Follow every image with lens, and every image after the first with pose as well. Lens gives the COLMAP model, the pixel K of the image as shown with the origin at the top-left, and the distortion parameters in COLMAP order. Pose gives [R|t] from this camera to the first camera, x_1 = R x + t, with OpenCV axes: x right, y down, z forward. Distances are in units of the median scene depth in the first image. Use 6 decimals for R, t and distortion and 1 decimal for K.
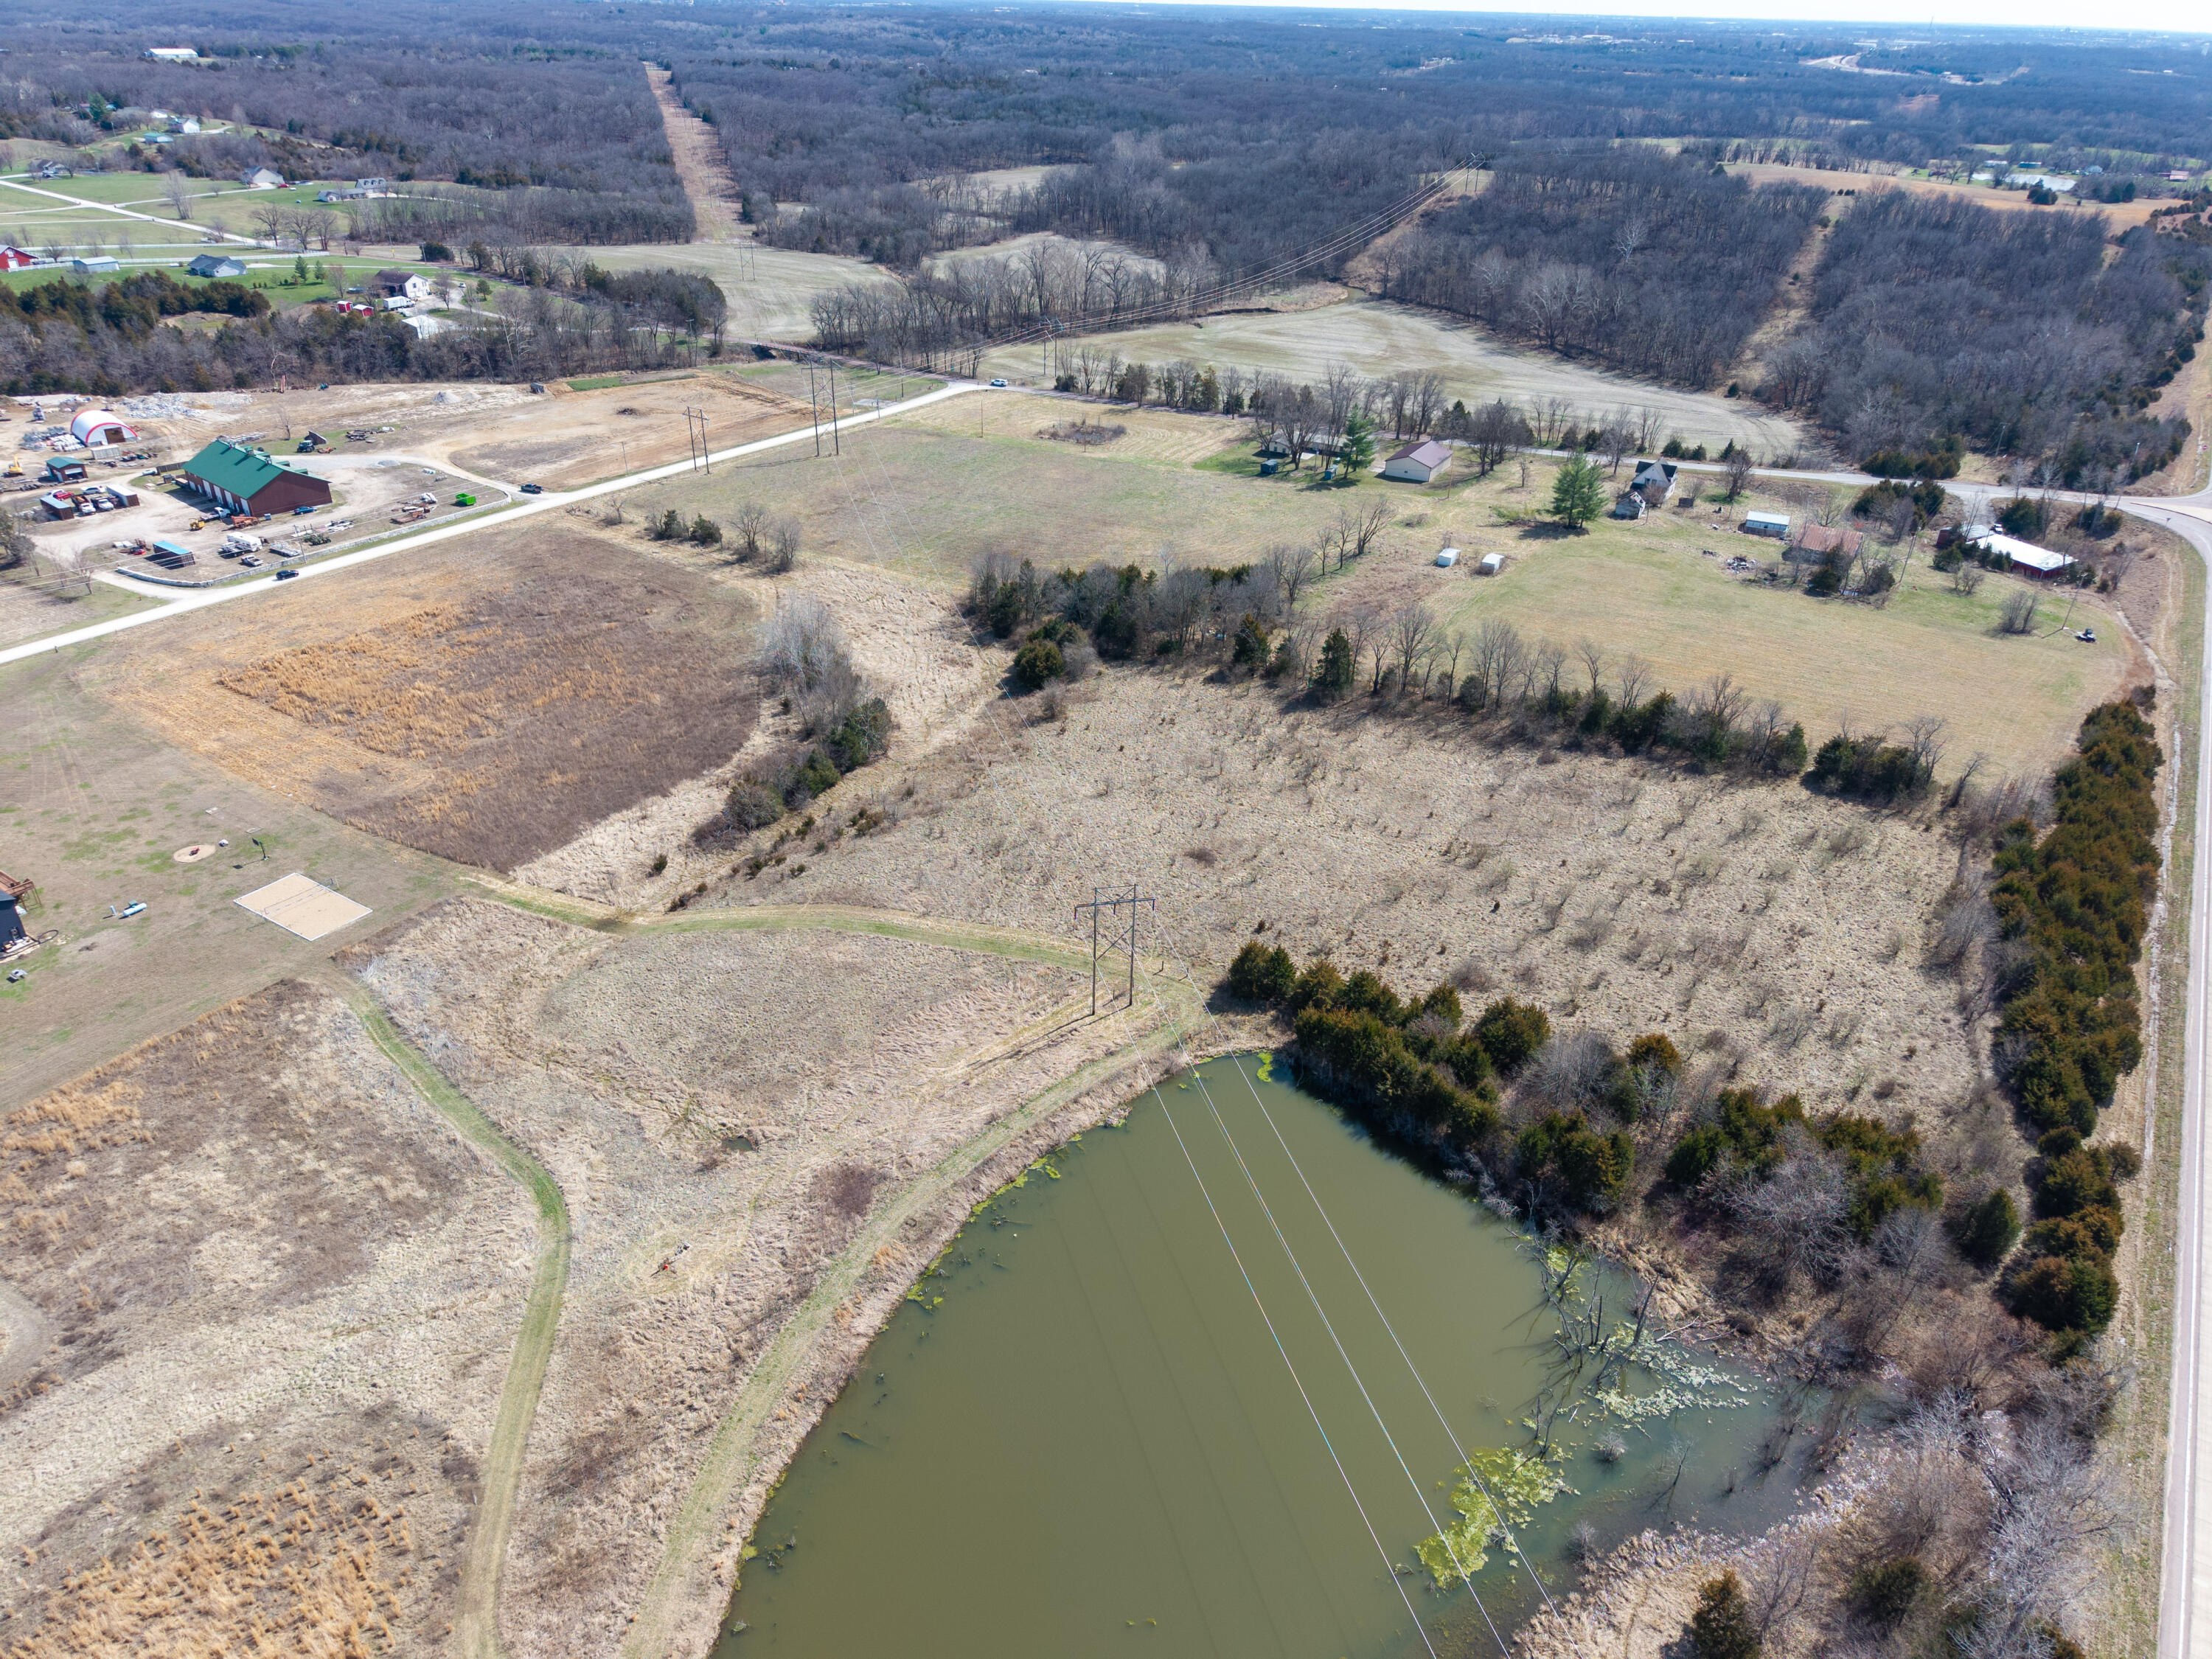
lens RADIAL K [[1477.8, 0, 1106.7], [0, 1477.8, 832.2], [0, 0, 1]] dist [0.022369, -0.019835]
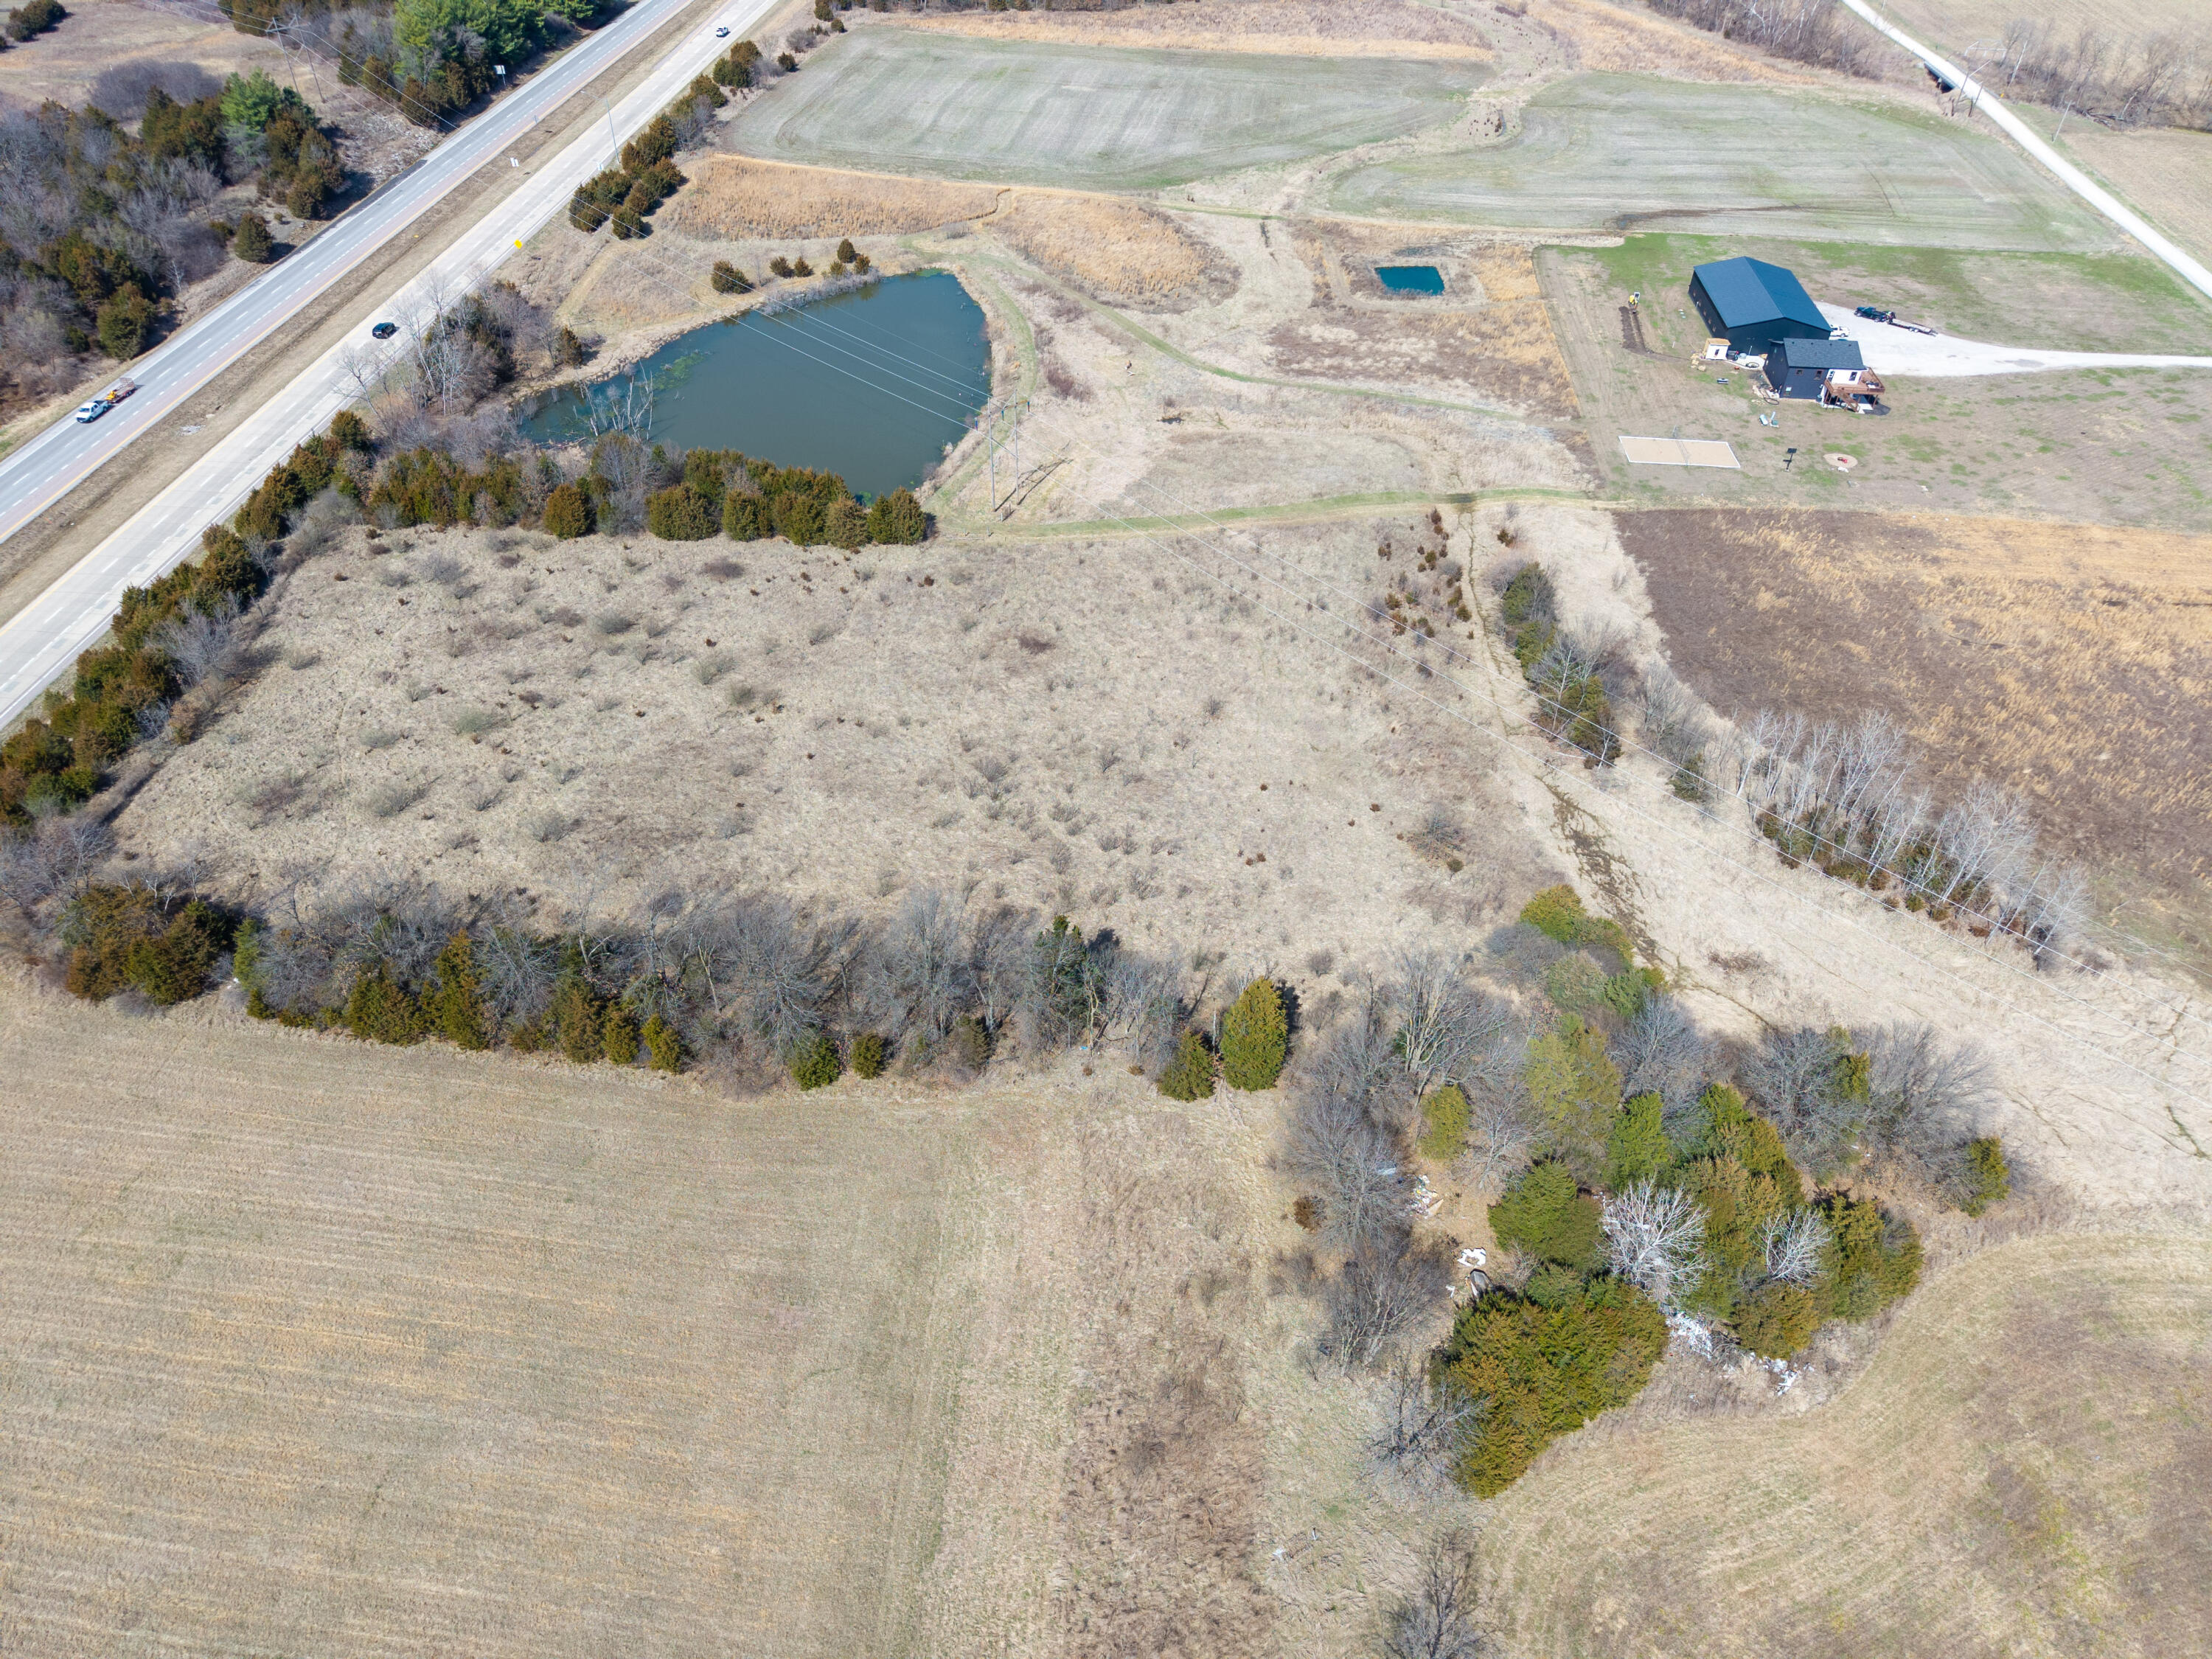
lens RADIAL K [[1477.8, 0, 1106.7], [0, 1477.8, 832.2], [0, 0, 1]] dist [0.022369, -0.019835]
pose [[-0.877756, 0.287850, -0.382998, 0.254055], [-0.261424, 0.382156, 0.886349, -0.471175], [0.401501, 0.878122, -0.260189, 0.842313]]
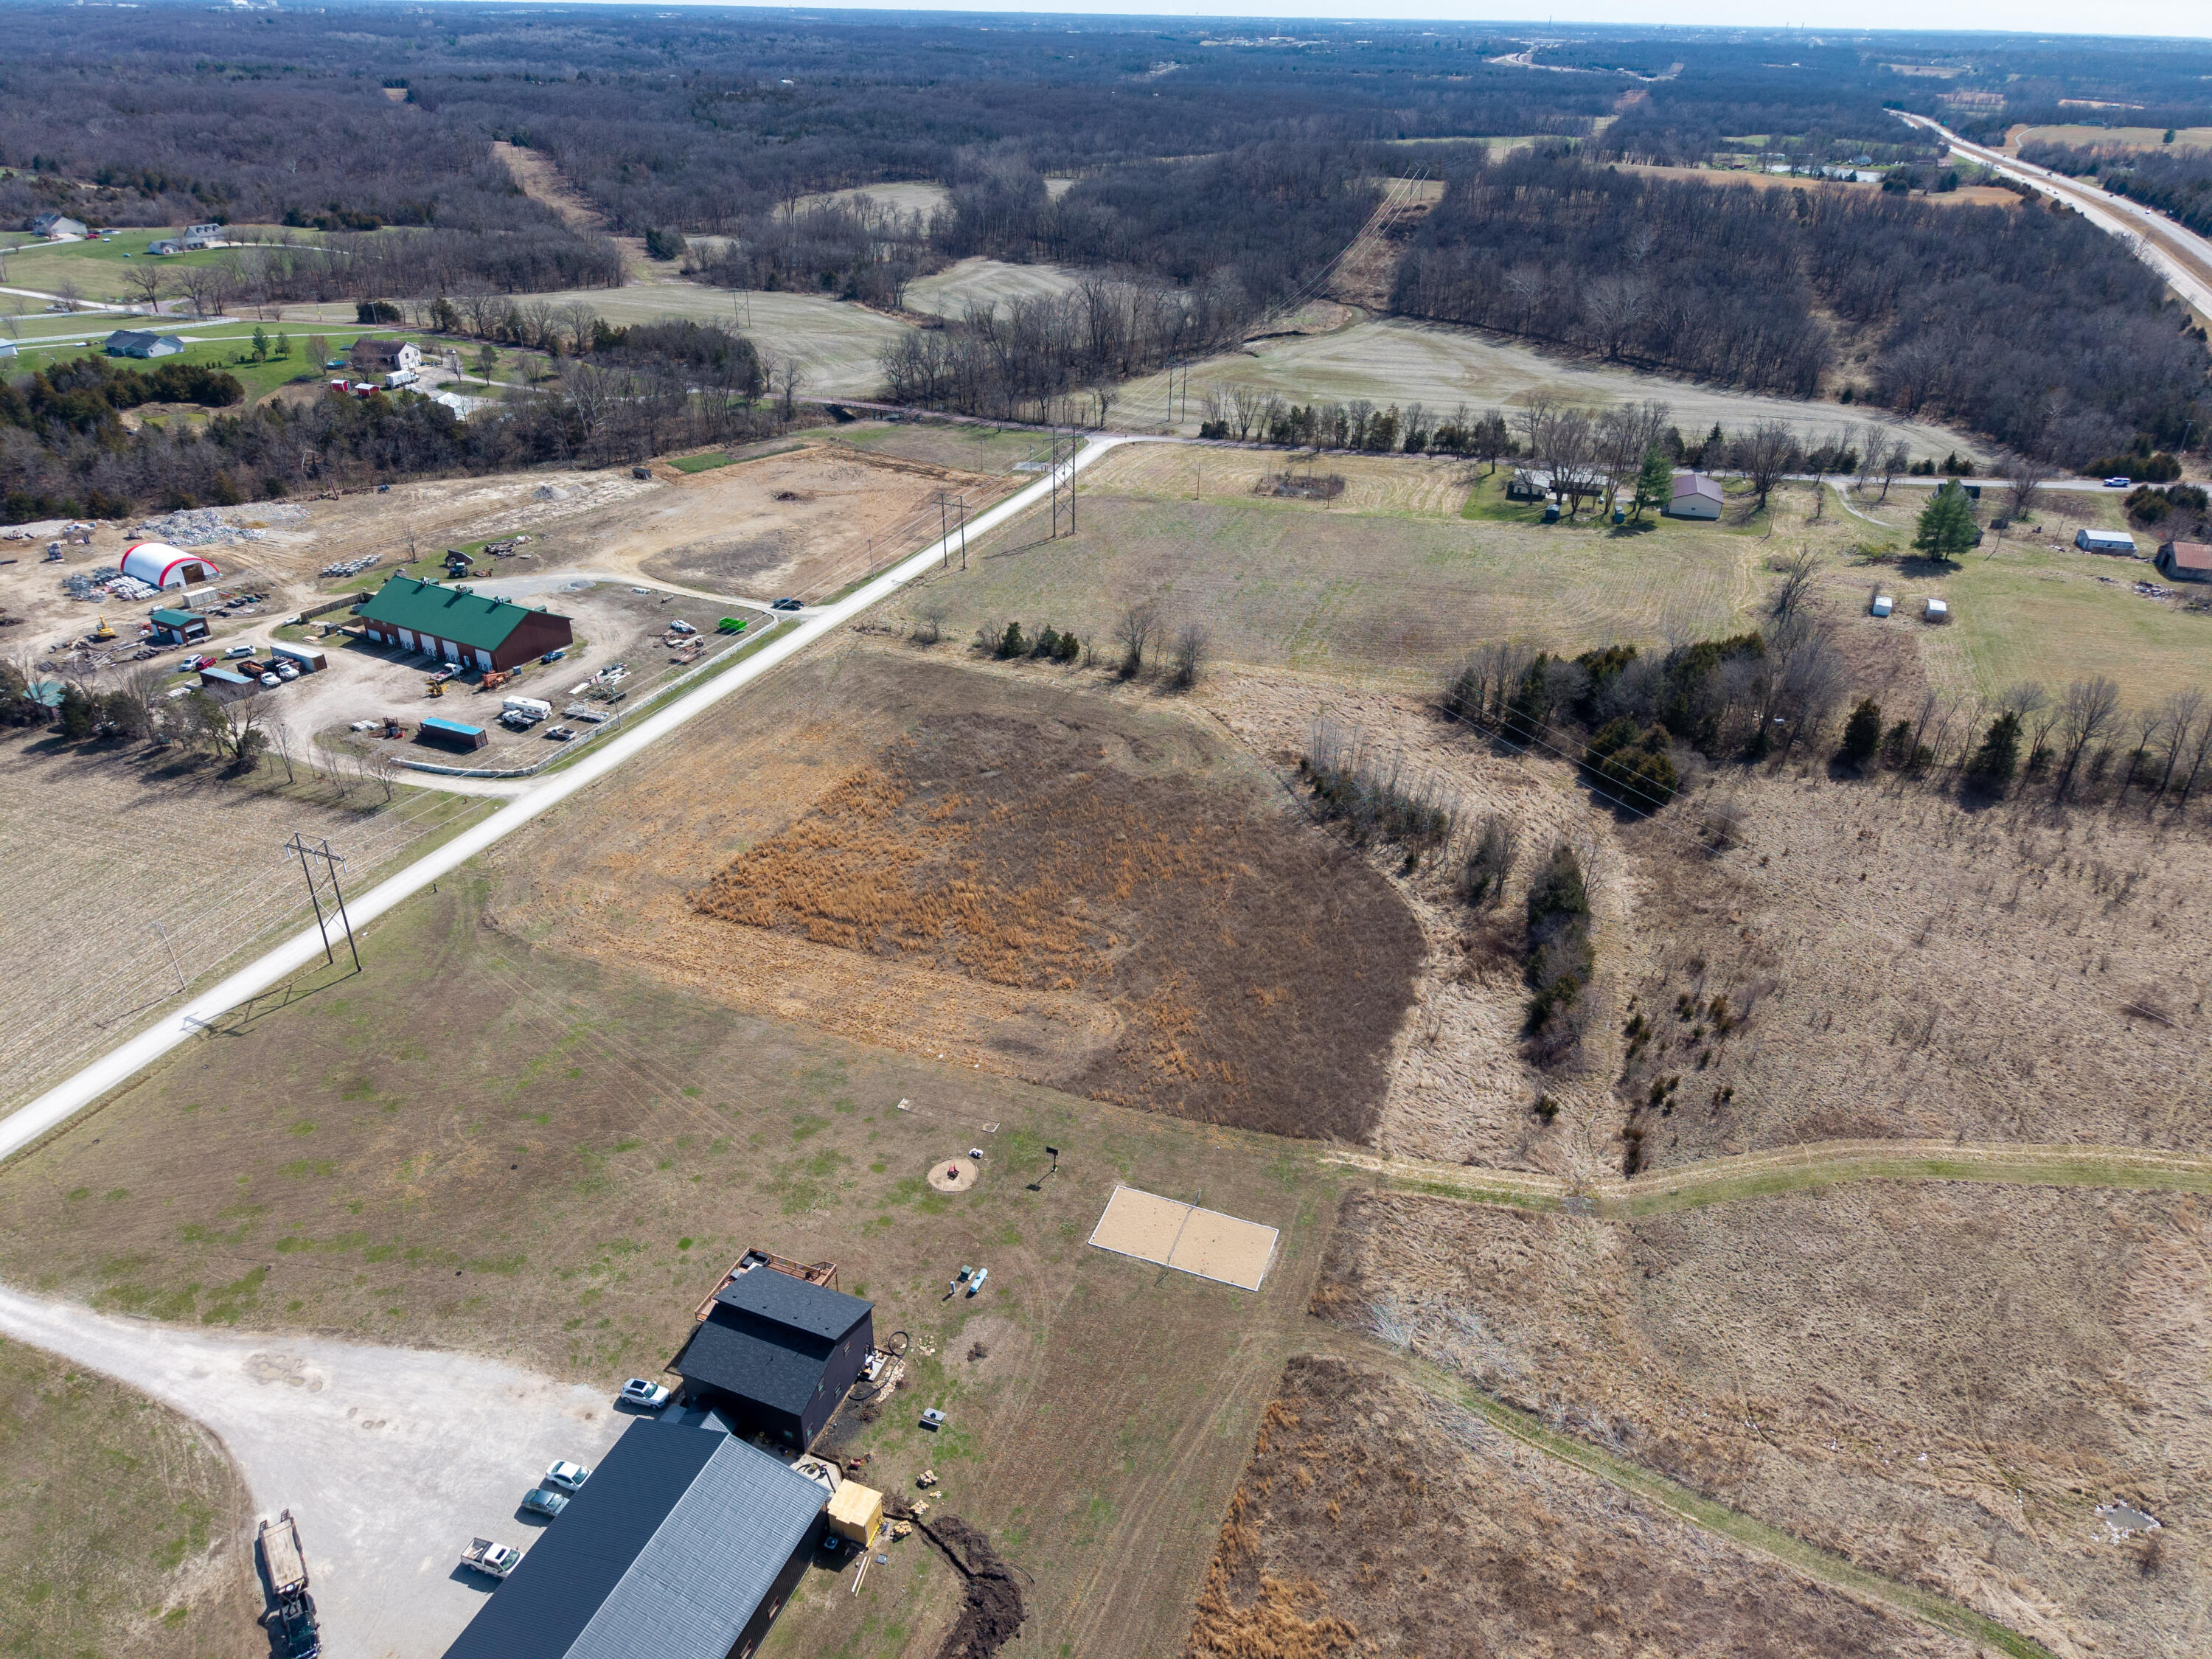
lens RADIAL K [[1473.3, 0, 1107.7], [0, 1473.3, 839.1], [0, 0, 1]] dist [0.022069, -0.016632]
pose [[0.977562, -0.108510, 0.180550, -0.416651], [0.108022, 0.994069, 0.012562, -0.099397], [-0.180842, 0.007224, 0.983486, 0.160230]]
